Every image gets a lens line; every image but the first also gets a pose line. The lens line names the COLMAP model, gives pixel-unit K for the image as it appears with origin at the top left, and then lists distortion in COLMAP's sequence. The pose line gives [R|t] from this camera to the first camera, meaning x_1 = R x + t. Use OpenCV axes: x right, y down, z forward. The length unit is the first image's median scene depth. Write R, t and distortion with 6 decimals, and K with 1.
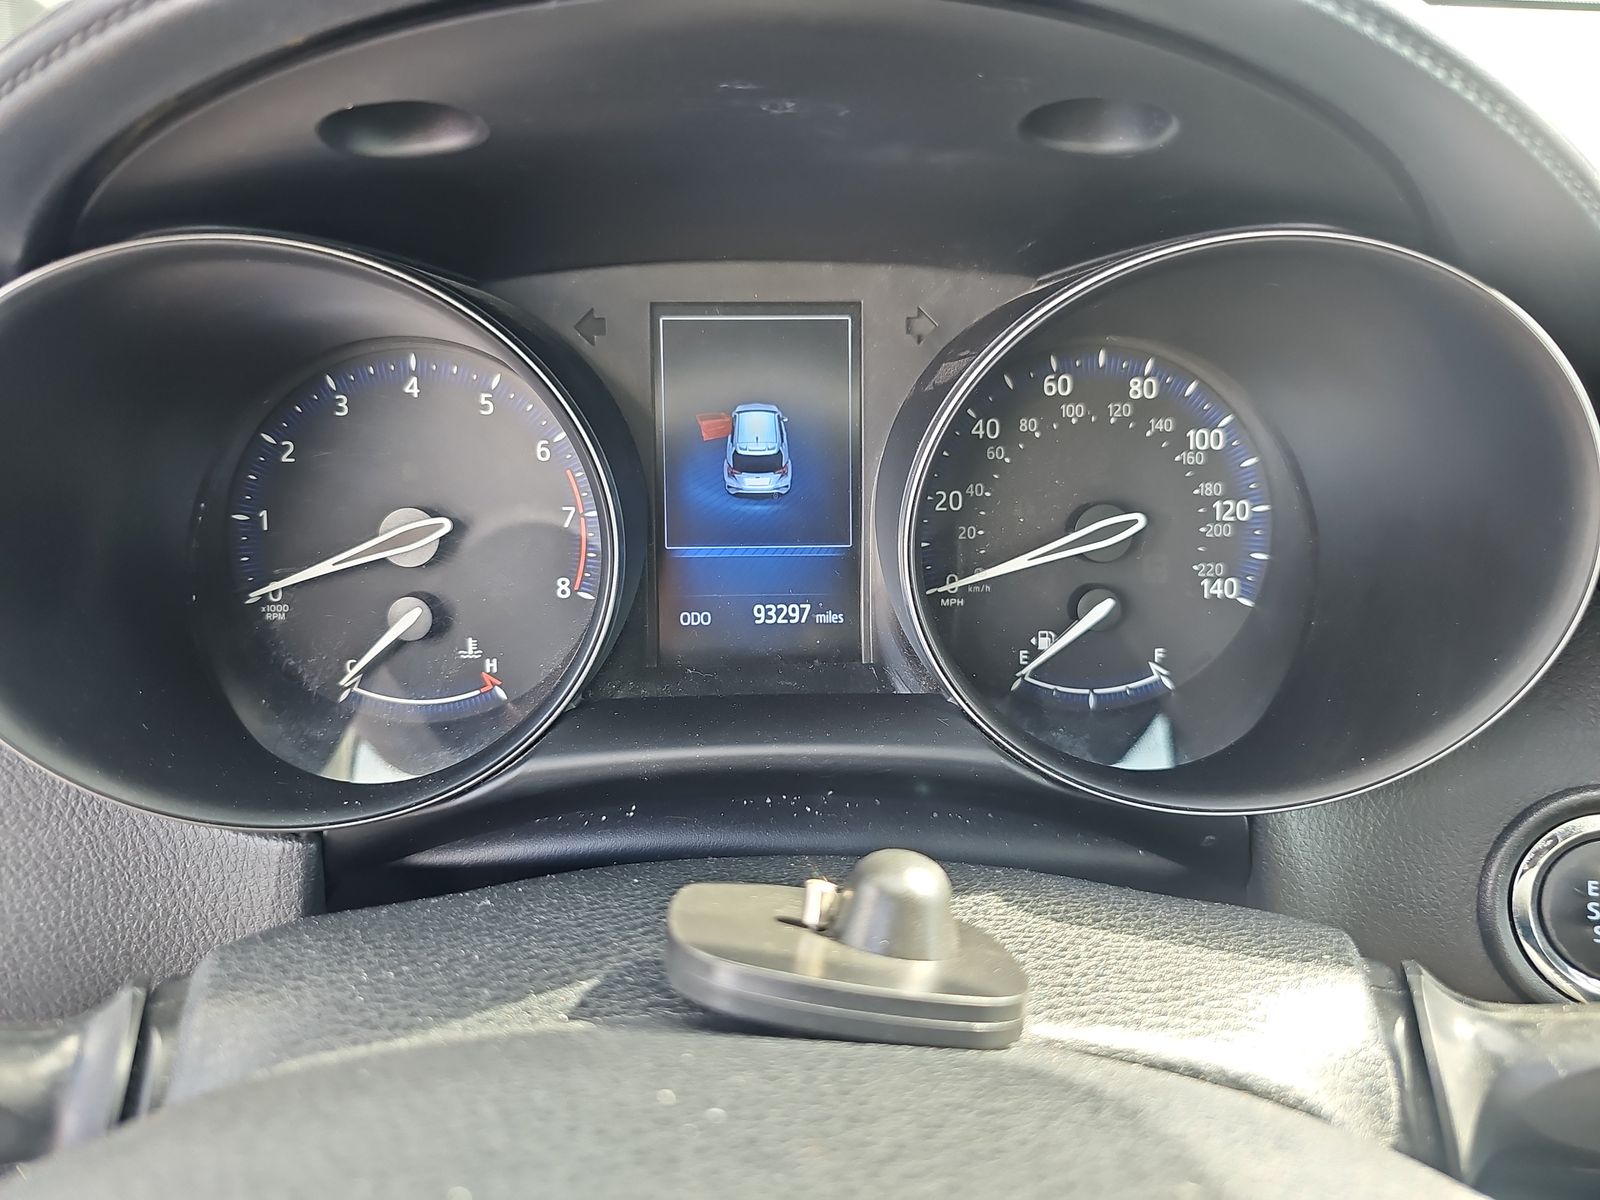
lens RADIAL K [[1068.4, 0, 775.9], [0, 1068.4, 560.3], [0, 0, 1]] dist [0.017224, -0.022956]
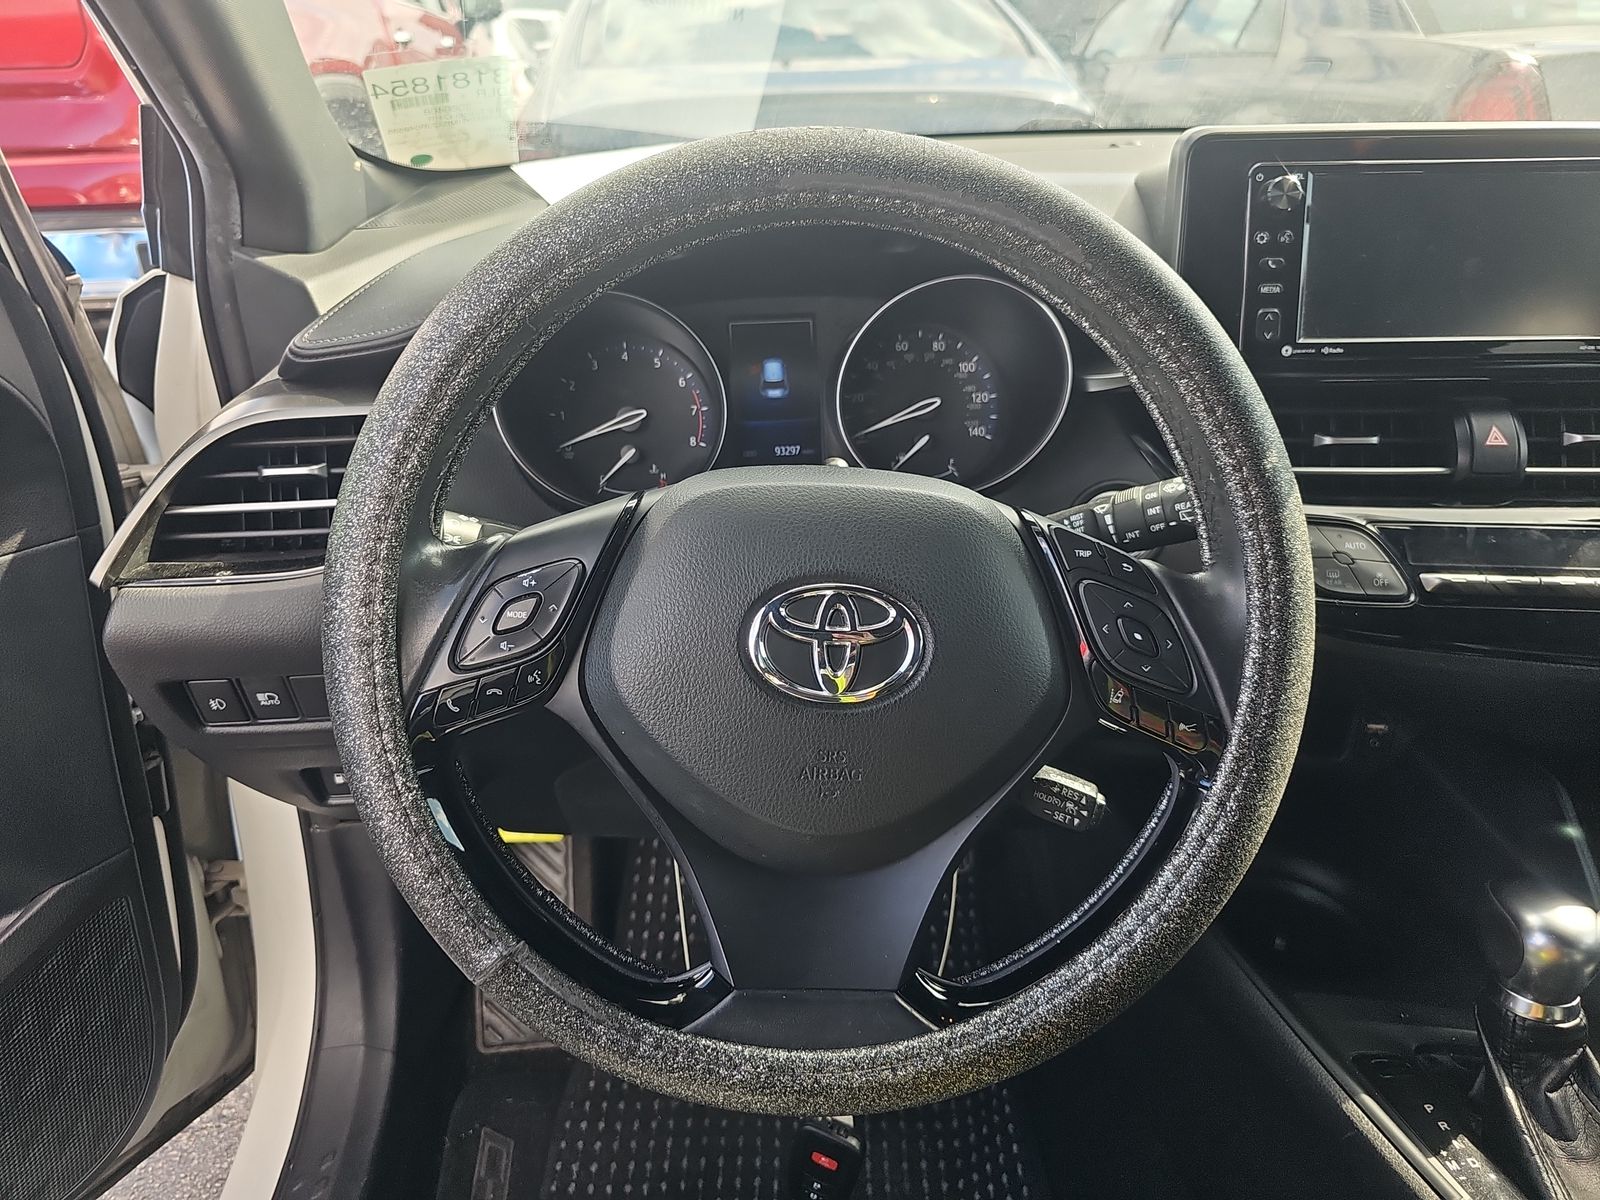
lens RADIAL K [[1068.4, 0, 790.6], [0, 1068.4, 600.2], [0, 0, 1]] dist [0.017224, -0.022956]
pose [[0.998308, -0.046602, 0.034765, -0.083932], [0.047186, 0.998755, -0.016167, 0.414805], [-0.033968, 0.017780, 0.999265, -1.303393]]
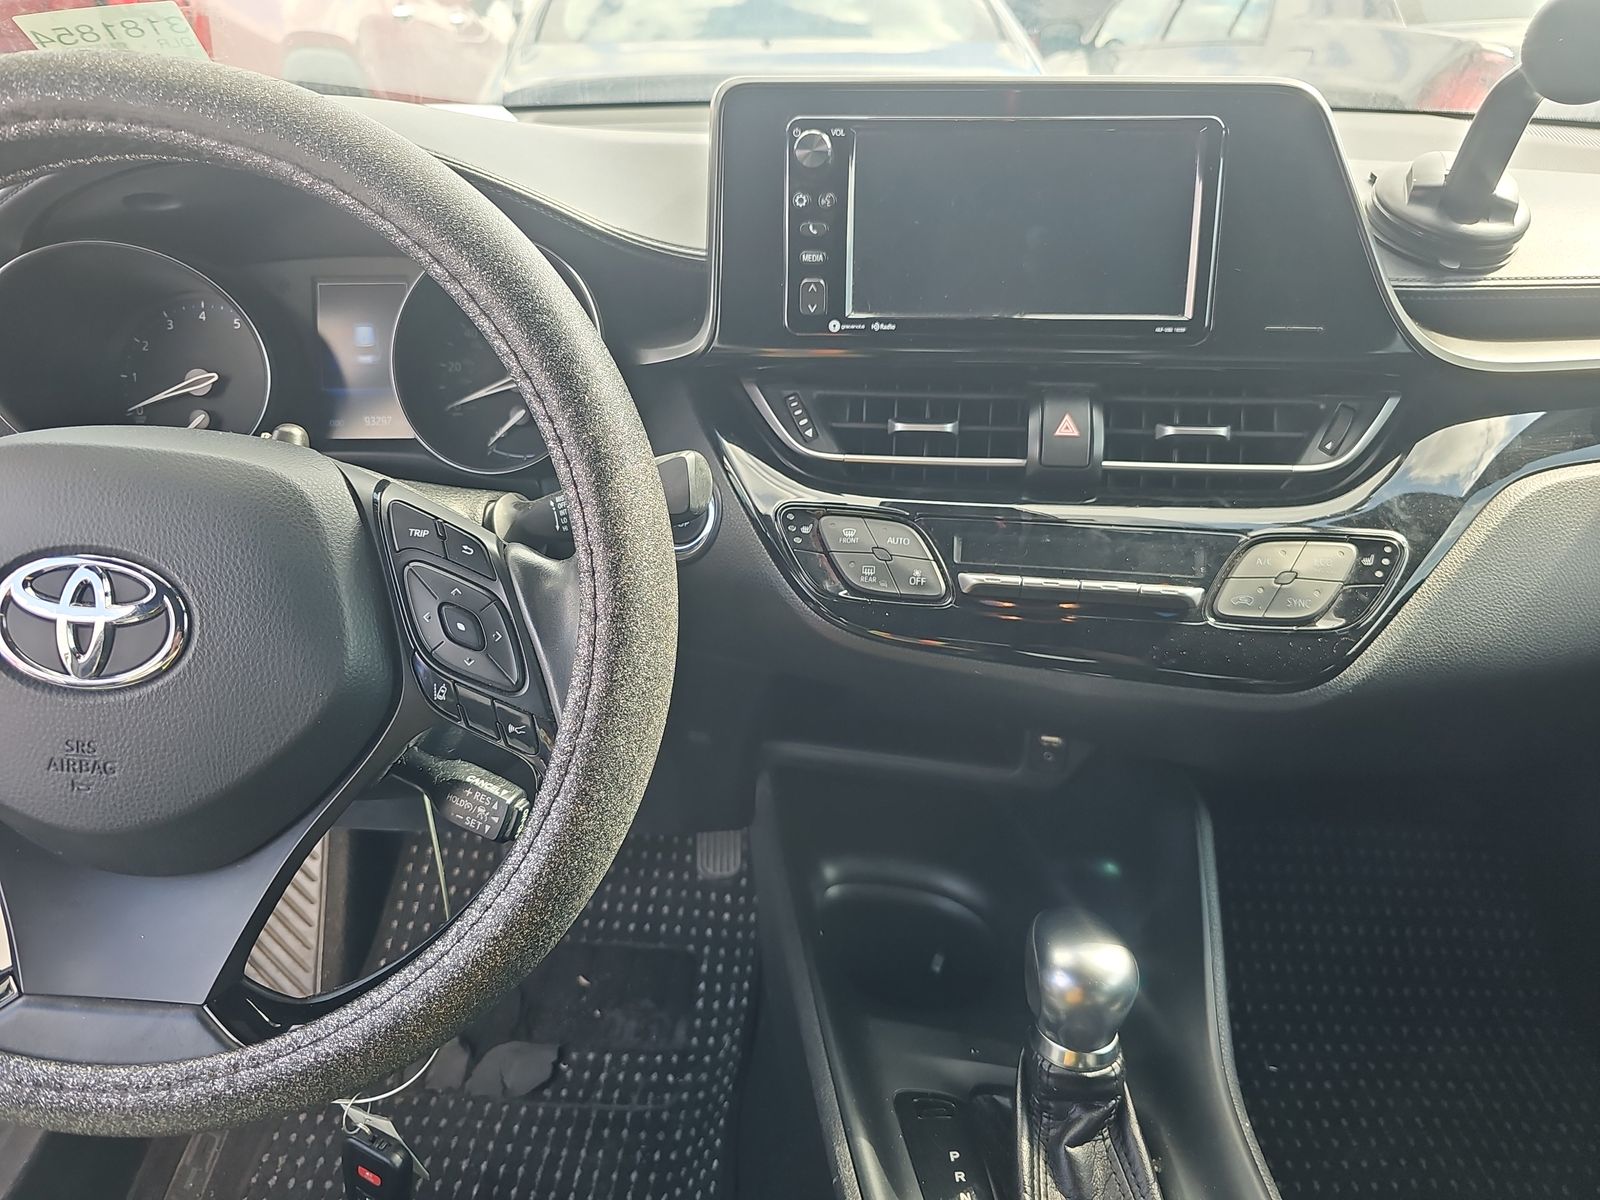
lens RADIAL K [[1068.4, 0, 806.2], [0, 1068.4, 605.6], [0, 0, 1]] dist [0.017224, -0.022956]
pose [[0.999928, -0.011831, 0.002073, 0.869864], [0.011842, 0.999915, -0.005472, 0.449535], [-0.002008, 0.005496, 0.999983, -1.173236]]
